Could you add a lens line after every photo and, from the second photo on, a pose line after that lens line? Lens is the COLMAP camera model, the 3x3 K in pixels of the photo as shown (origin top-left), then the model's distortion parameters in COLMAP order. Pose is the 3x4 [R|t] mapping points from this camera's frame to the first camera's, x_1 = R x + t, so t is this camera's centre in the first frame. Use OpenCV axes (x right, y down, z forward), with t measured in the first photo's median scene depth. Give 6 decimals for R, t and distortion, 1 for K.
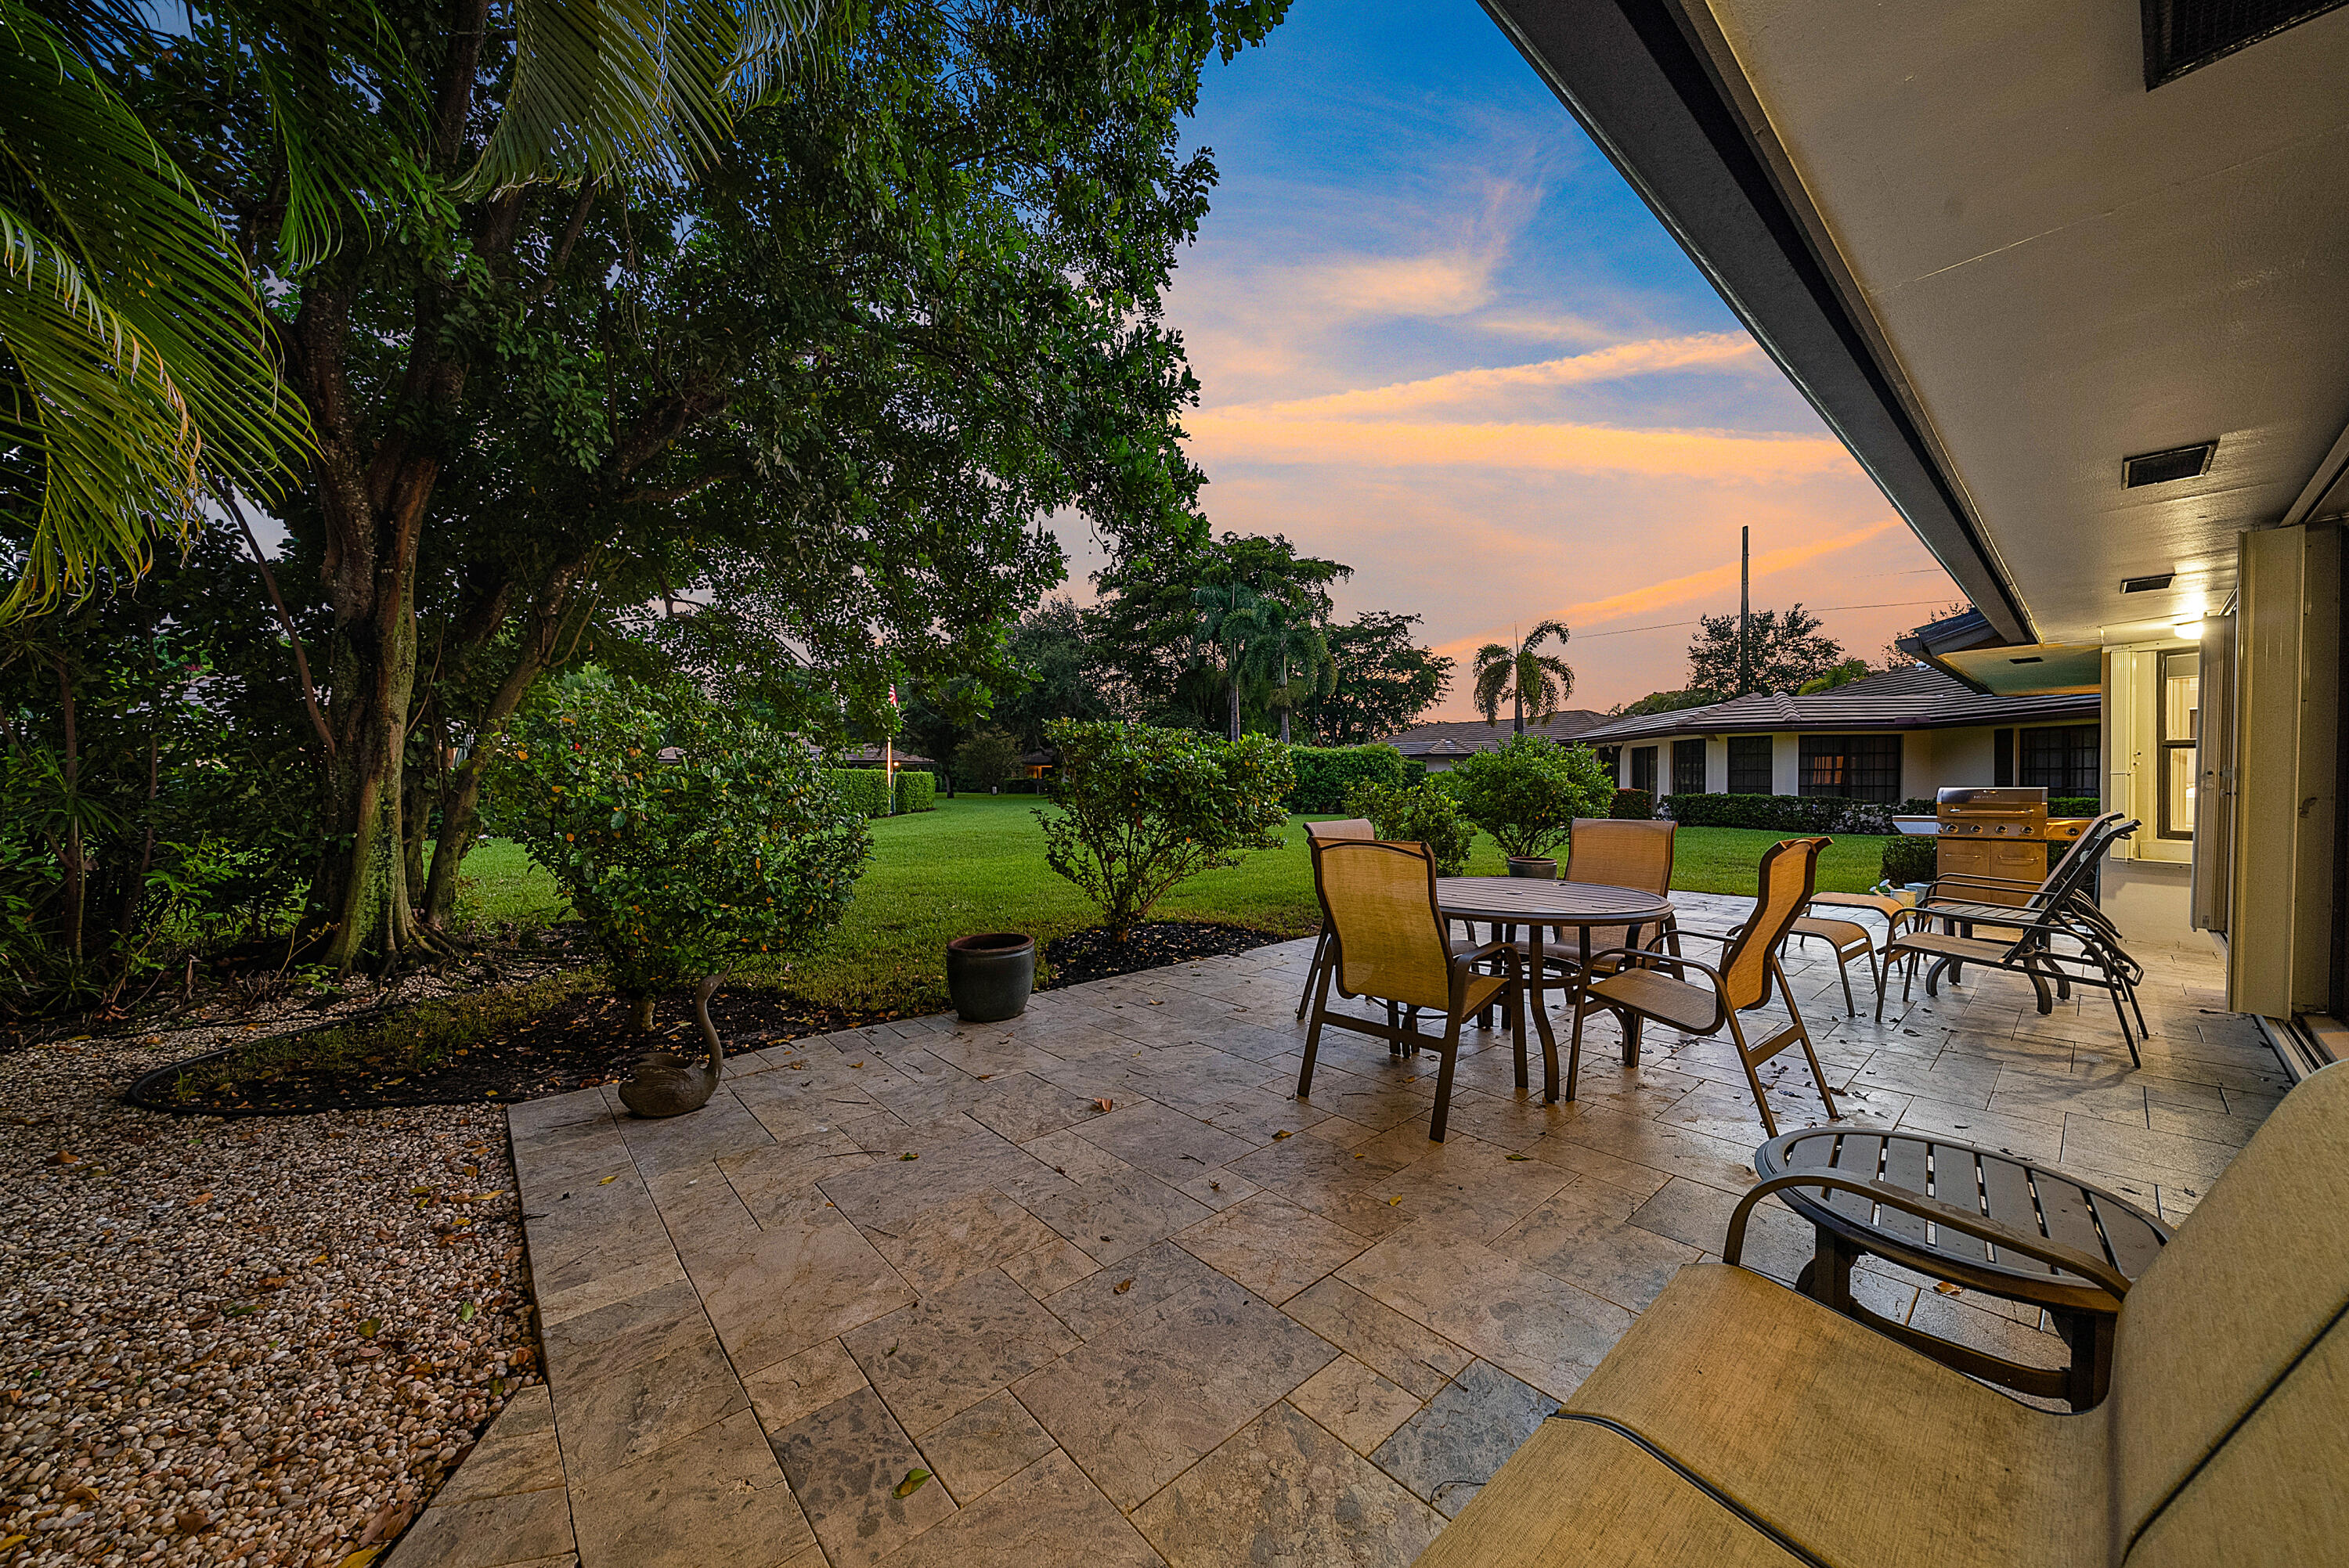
lens RADIAL K [[821.8, 0, 1180.2], [0, 821.8, 779.4], [0, 0, 1]] dist [-0.000230, 0.000026]
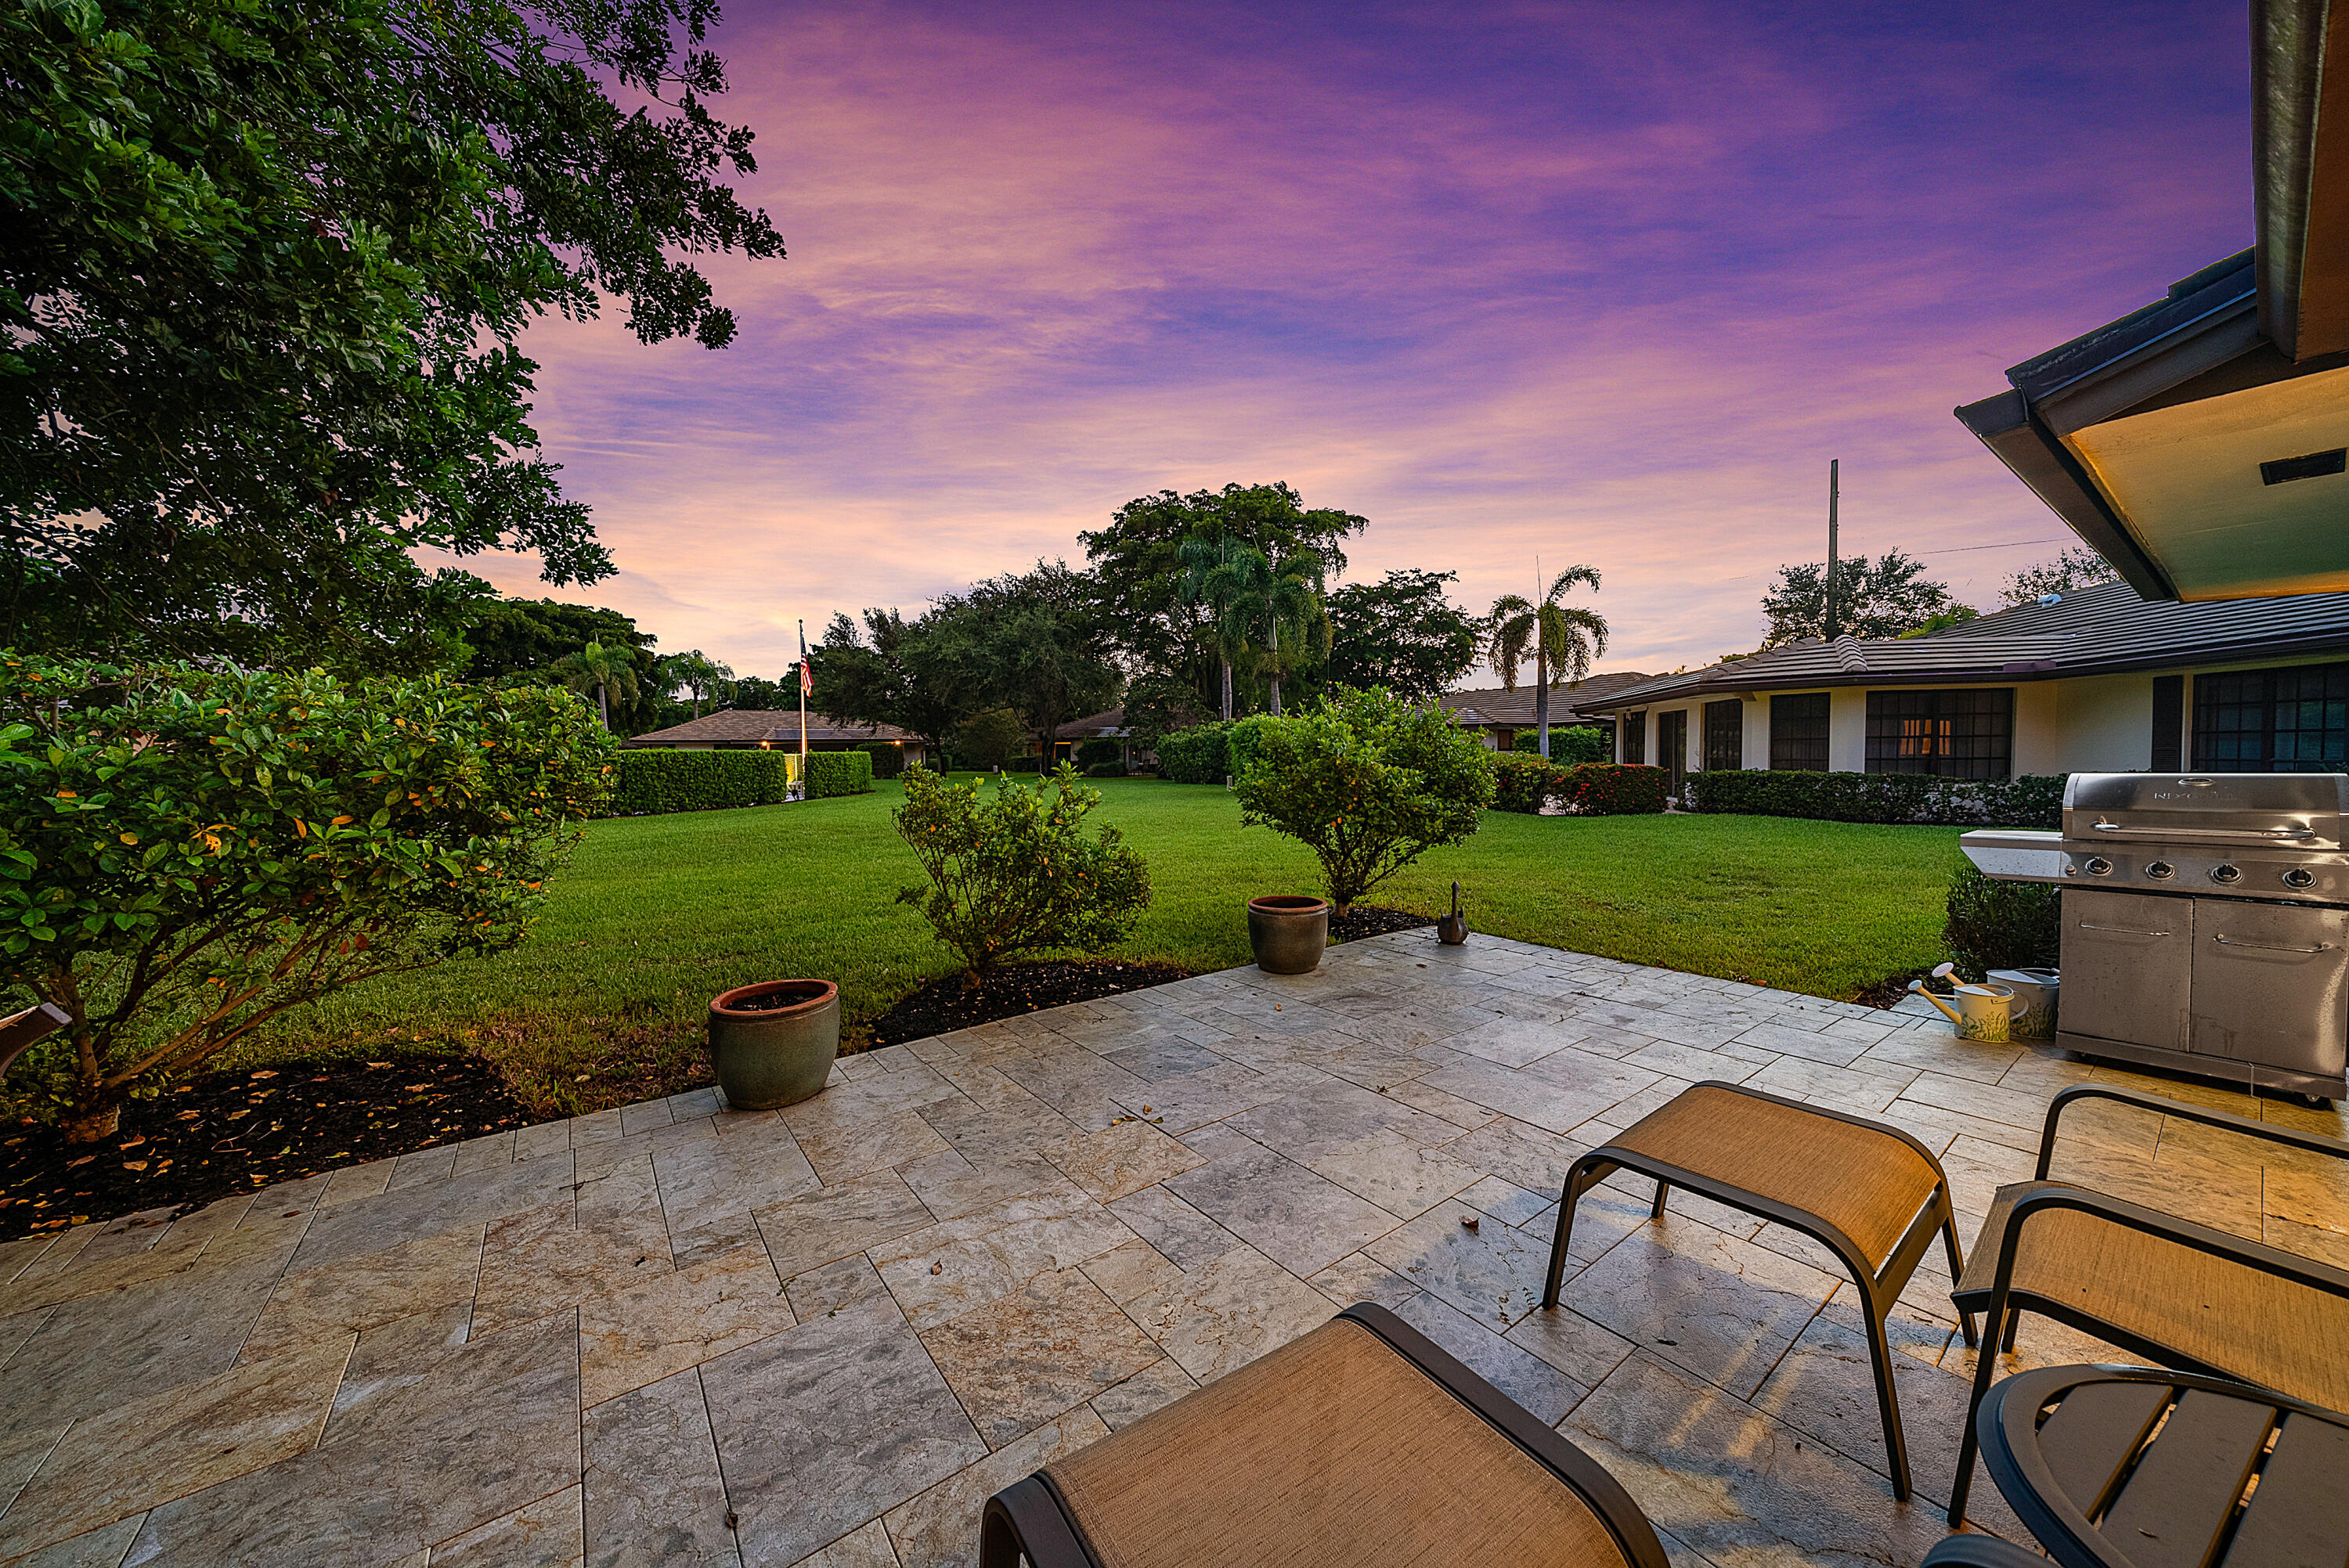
lens RADIAL K [[821.8, 0, 1184.6], [0, 821.8, 779.4], [0, 0, 1]] dist [-0.000230, 0.000026]
pose [[0.997112, -0.008810, -0.075430, 0.077665], [0.011033, 0.999515, 0.029113, -0.000919], [0.075137, -0.029861, 0.996726, 0.084294]]
